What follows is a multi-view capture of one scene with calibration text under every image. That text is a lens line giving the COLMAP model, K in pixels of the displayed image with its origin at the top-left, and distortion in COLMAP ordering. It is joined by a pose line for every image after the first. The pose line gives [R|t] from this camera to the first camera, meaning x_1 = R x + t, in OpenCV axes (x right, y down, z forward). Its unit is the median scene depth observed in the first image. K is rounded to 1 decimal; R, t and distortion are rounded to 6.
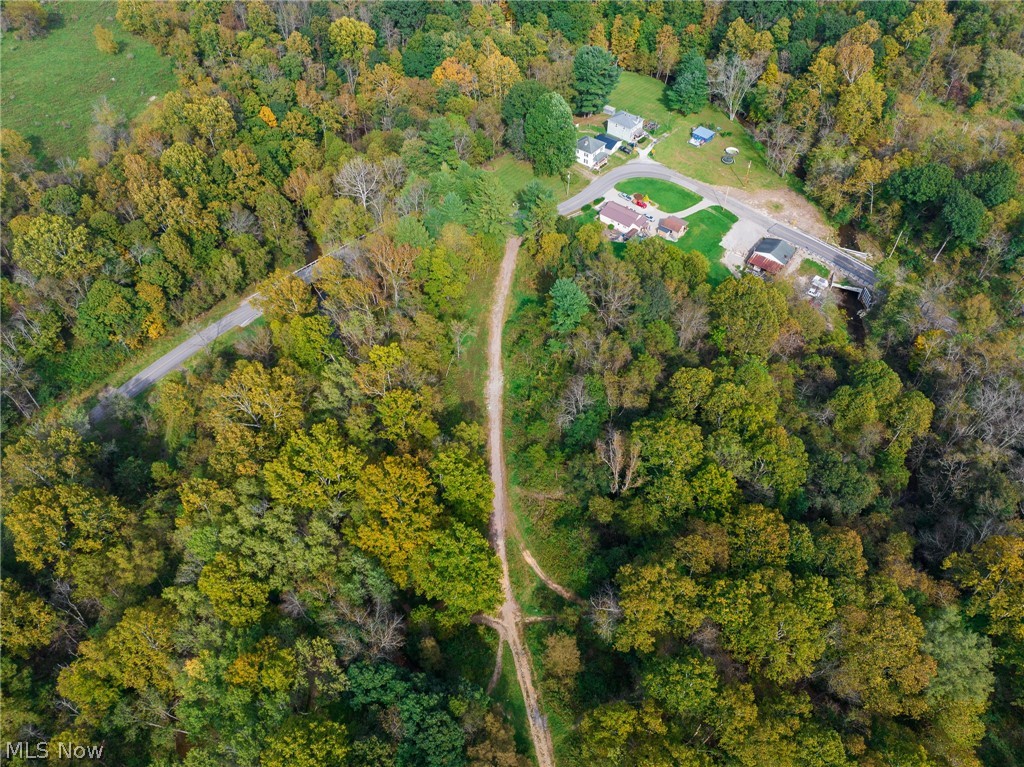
lens RADIAL K [[719.6, 0, 512.0], [0, 719.6, 383.5], [0, 0, 1]] dist [-0.044799, 0.000711]
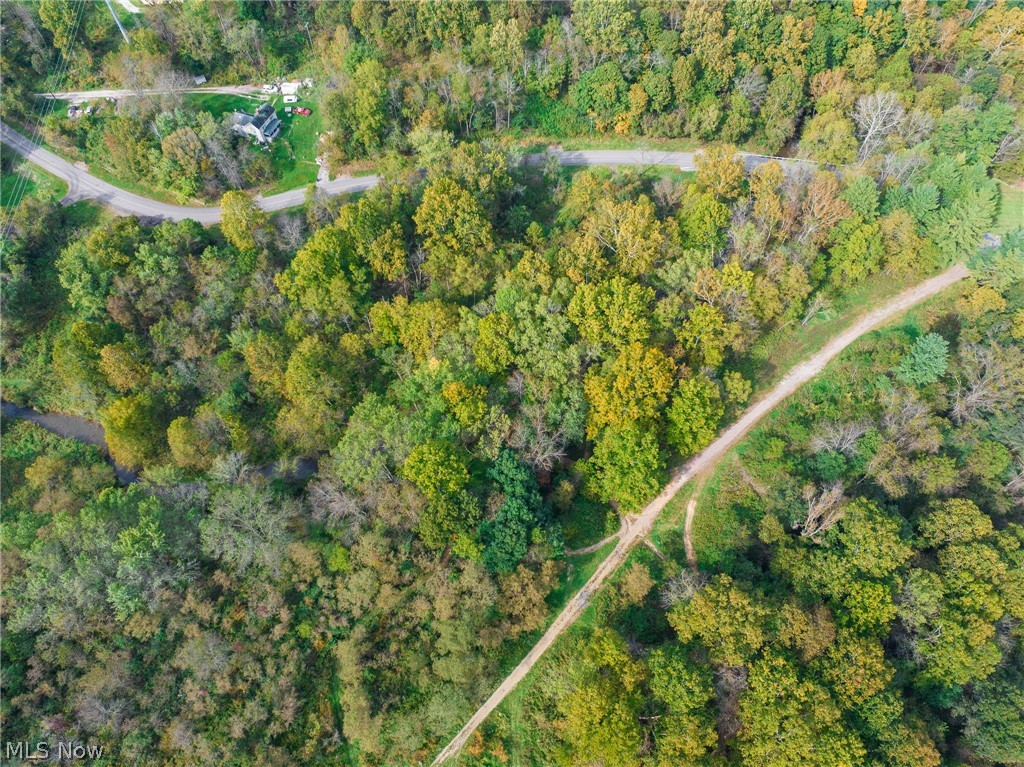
lens RADIAL K [[719.6, 0, 512.0], [0, 719.6, 383.5], [0, 0, 1]] dist [-0.044799, 0.000711]
pose [[0.603864, 0.695913, -0.388656, 0.158927], [-0.594504, 0.718018, 0.361961, -0.126102], [0.530955, 0.012482, 0.847308, -0.056496]]
